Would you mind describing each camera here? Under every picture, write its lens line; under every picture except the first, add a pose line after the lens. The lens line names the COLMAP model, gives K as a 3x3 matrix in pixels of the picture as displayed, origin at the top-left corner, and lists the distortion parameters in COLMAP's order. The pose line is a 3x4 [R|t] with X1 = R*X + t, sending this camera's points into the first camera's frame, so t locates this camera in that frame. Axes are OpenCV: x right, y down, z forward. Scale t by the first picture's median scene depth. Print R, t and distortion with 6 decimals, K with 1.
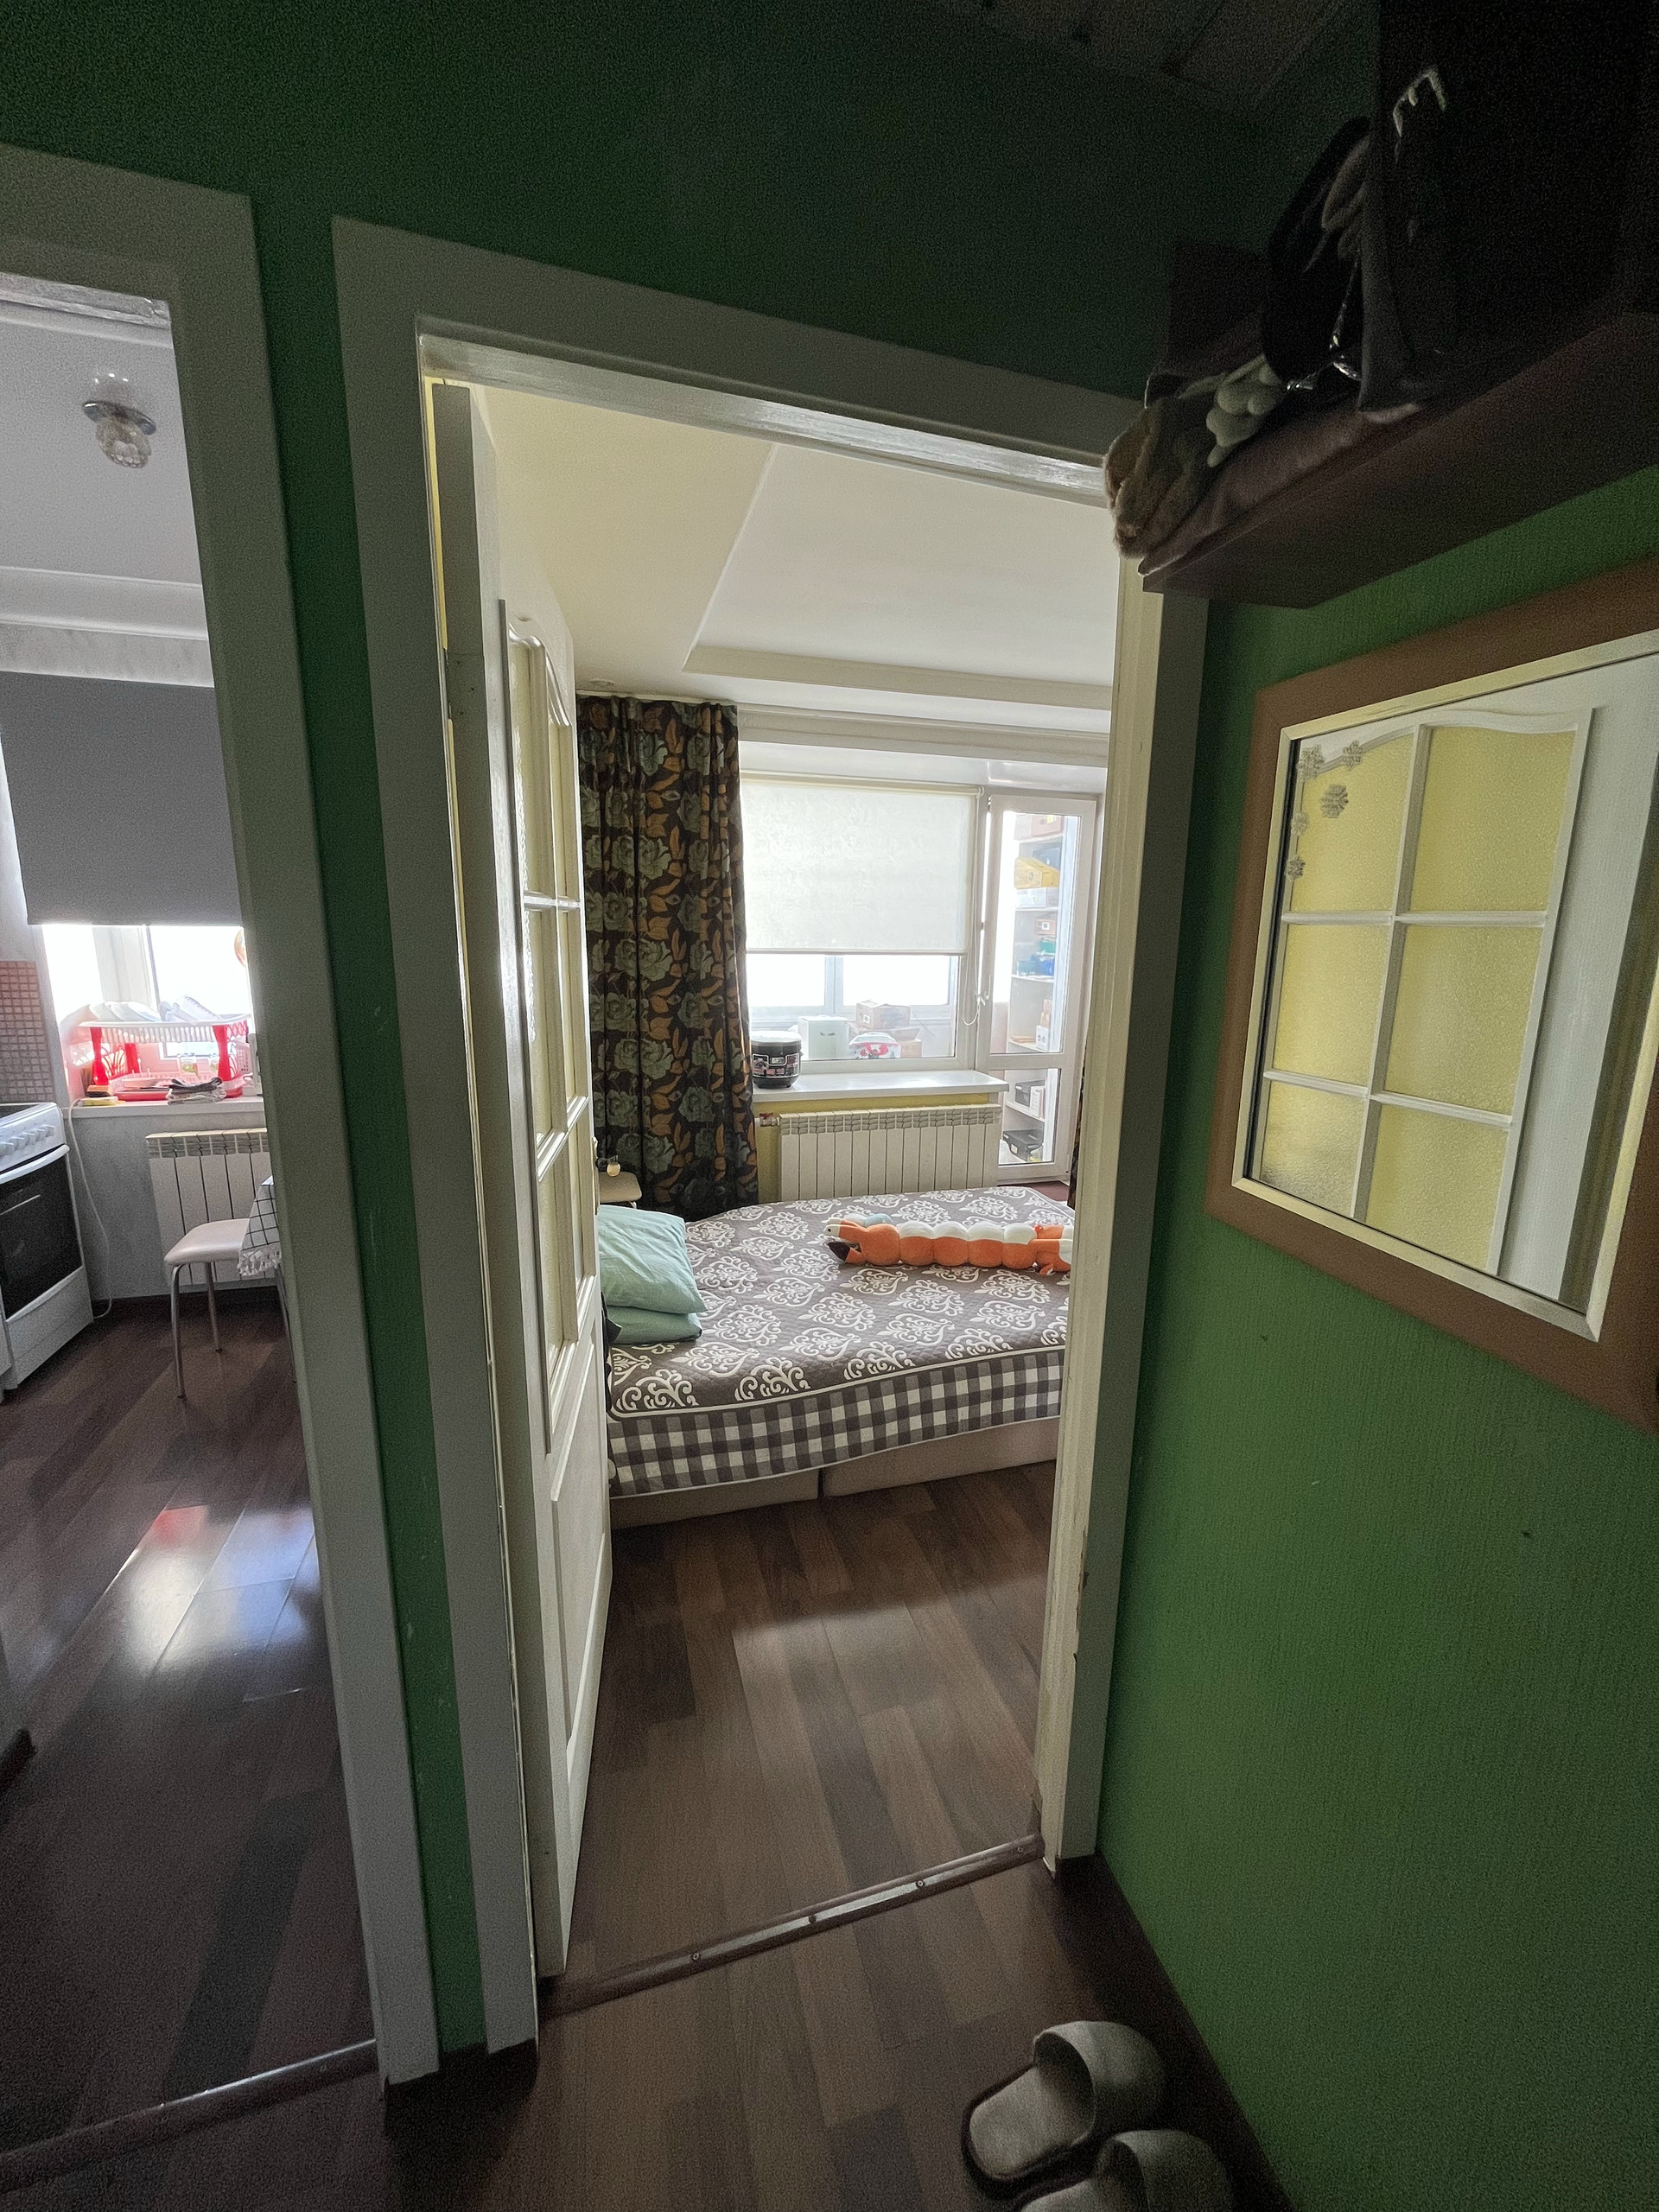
lens RADIAL K [[888.0, 0, 846.8], [0, 888.0, 1099.5], [0, 0, 1]] dist [-0.002236, -0.000333]
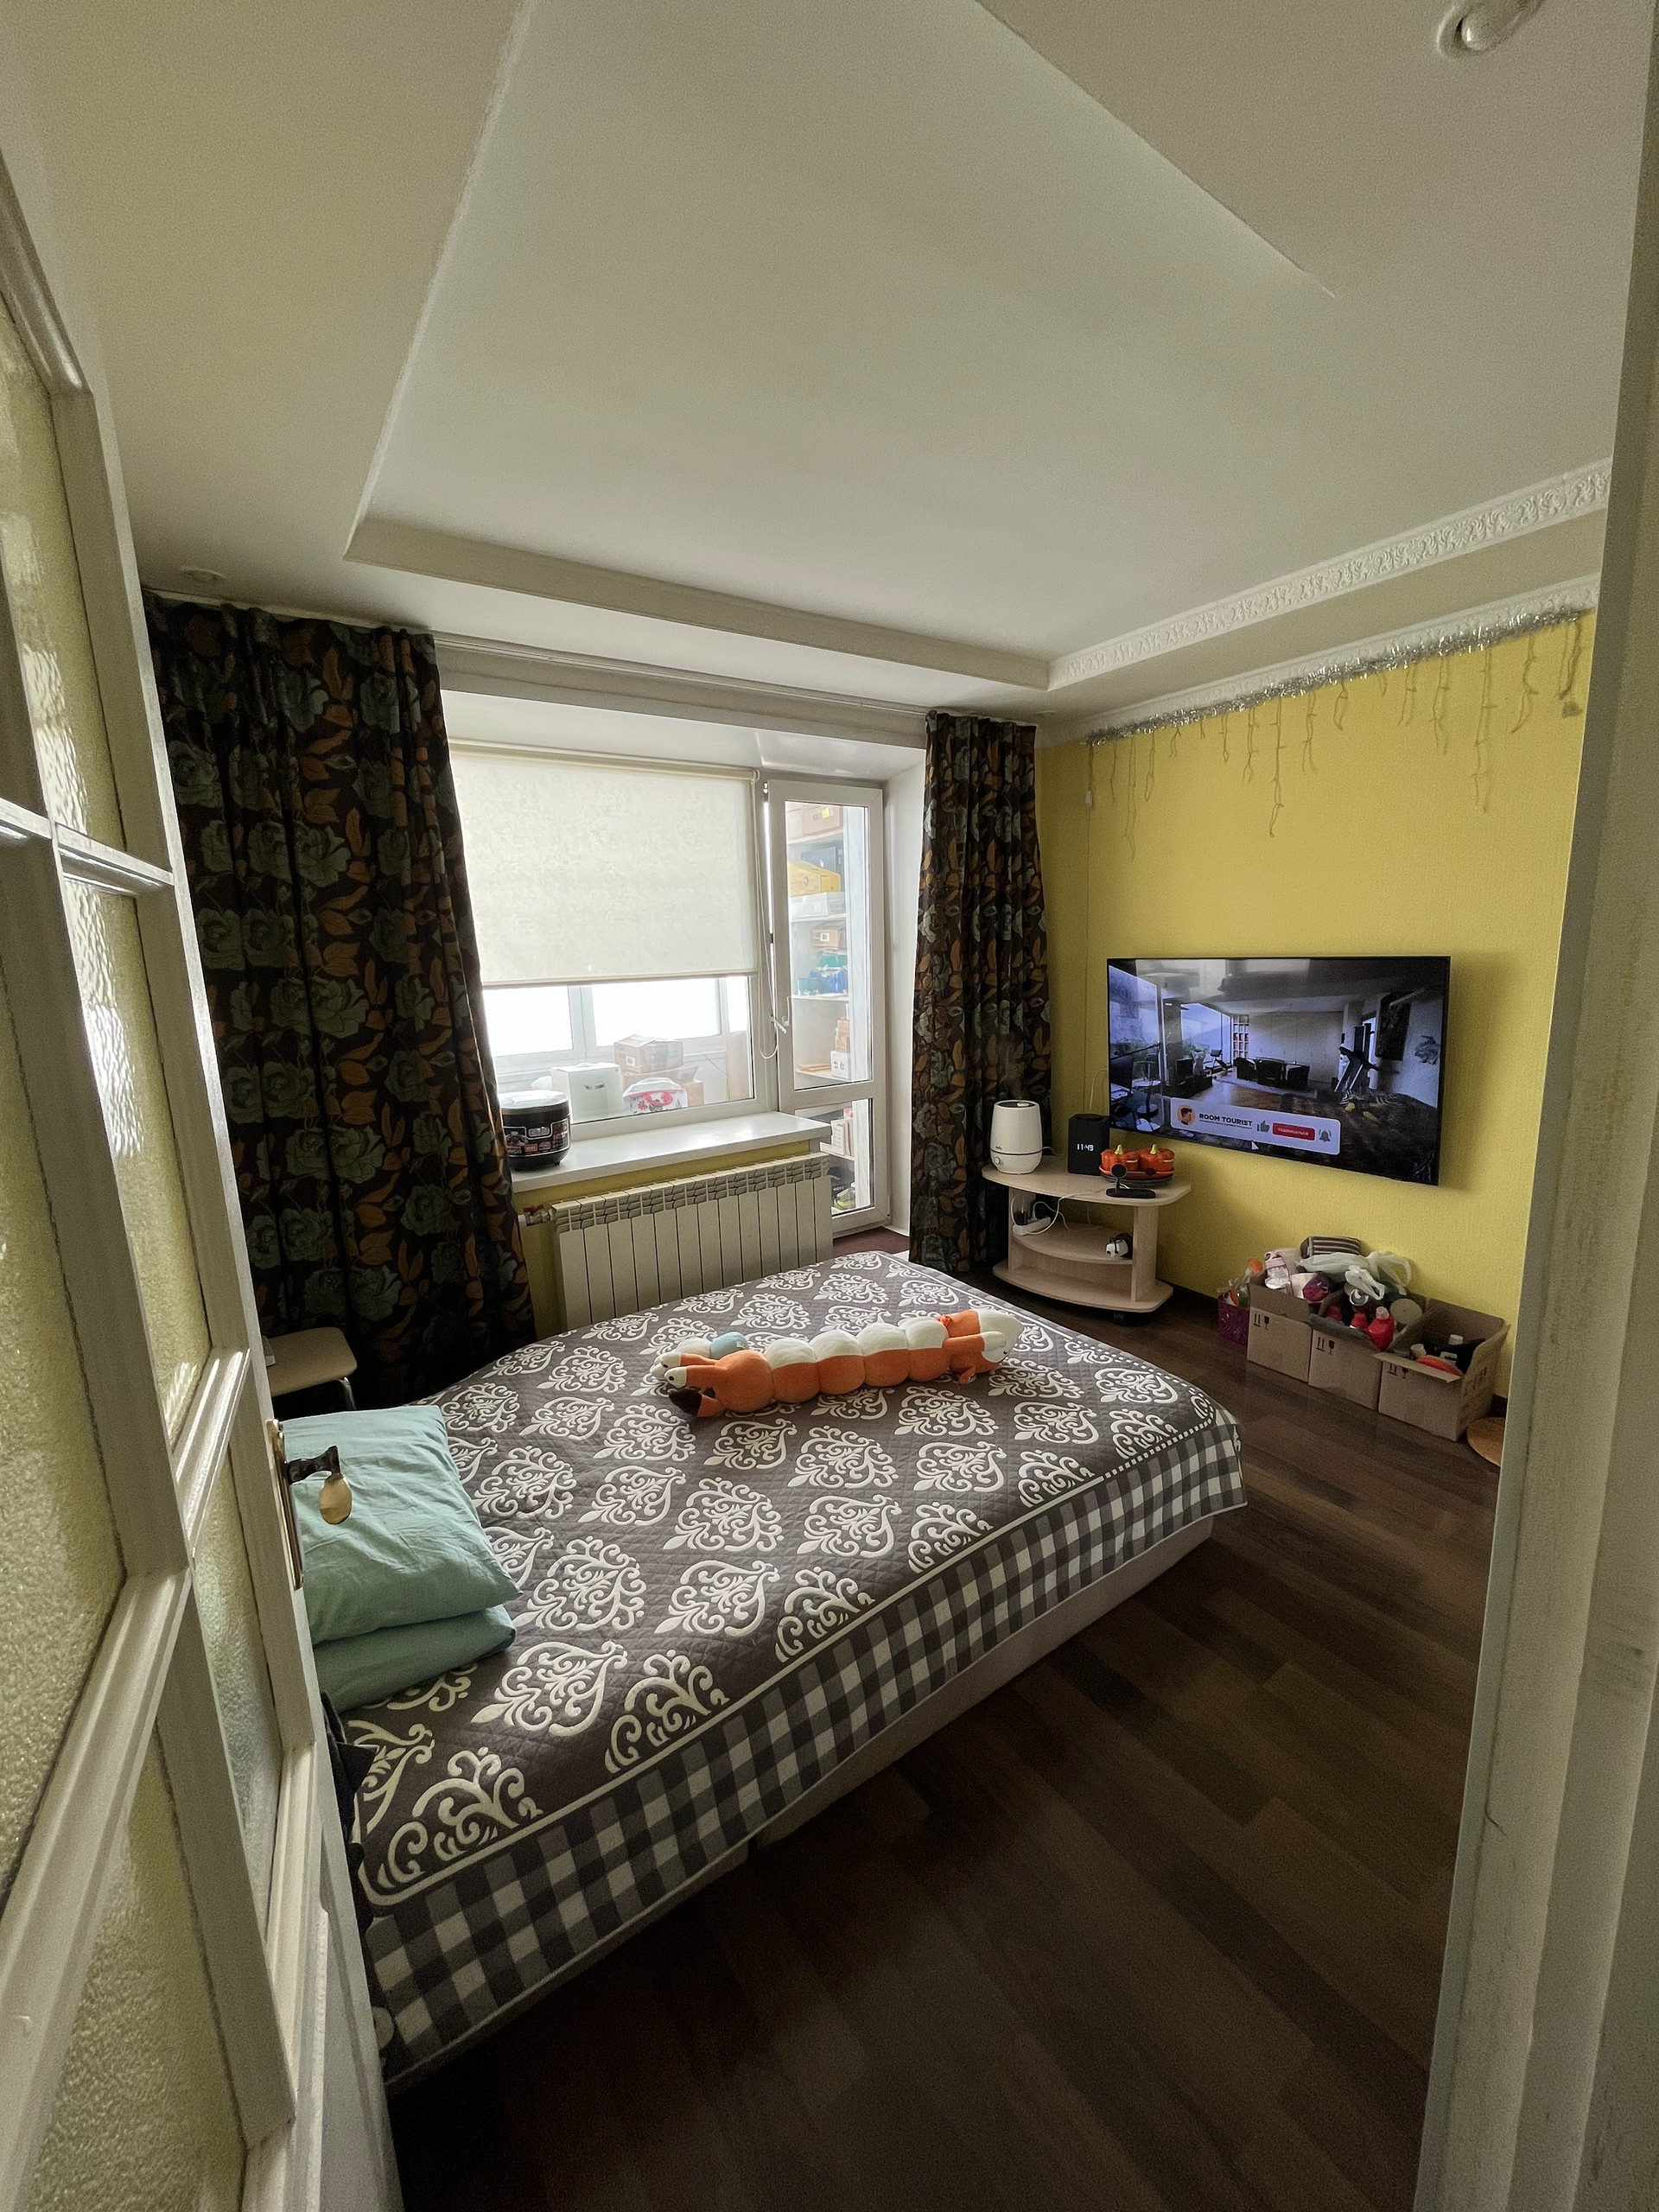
lens RADIAL K [[888.0, 0, 843.8], [0, 888.0, 1101.2], [0, 0, 1]] dist [-0.002236, -0.000333]
pose [[0.945623, -0.103817, 0.308252, -0.071168], [0.111282, 0.993766, -0.006685, -0.040428], [-0.305637, 0.040624, 0.951281, 0.253838]]
